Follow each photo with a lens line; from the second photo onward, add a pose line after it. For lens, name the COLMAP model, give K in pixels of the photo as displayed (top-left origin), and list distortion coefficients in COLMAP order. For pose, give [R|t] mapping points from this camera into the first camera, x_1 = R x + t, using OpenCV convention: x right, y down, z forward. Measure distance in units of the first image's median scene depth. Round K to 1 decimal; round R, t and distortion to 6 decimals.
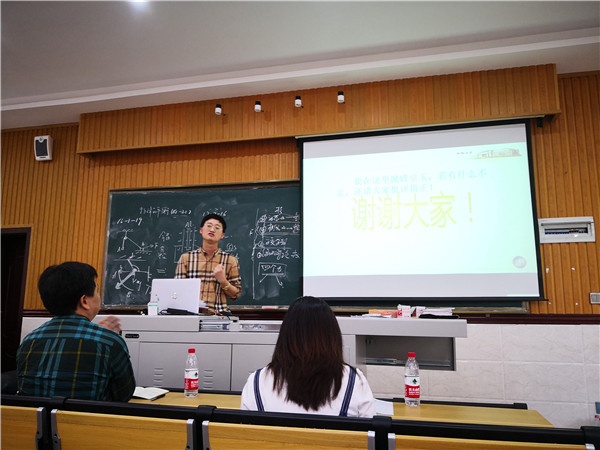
lens RADIAL K [[497.9, 0, 300.2], [0, 497.9, 237.8], [0, 0, 1]] dist [0.022909, -0.069881]
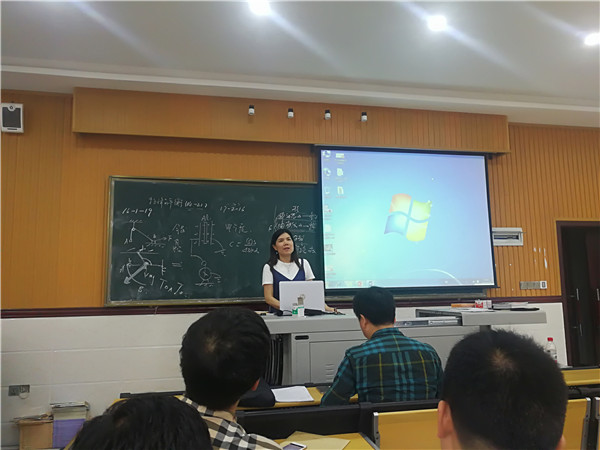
lens RADIAL K [[498.2, 0, 300.4], [0, 498.2, 226.5], [0, 0, 1]] dist [0.026366, -0.042468]
pose [[0.886173, 0.026320, 0.462606, -0.545606], [-0.046847, 0.998359, 0.032940, -0.054289], [-0.460980, -0.050862, 0.885952, 0.023449]]
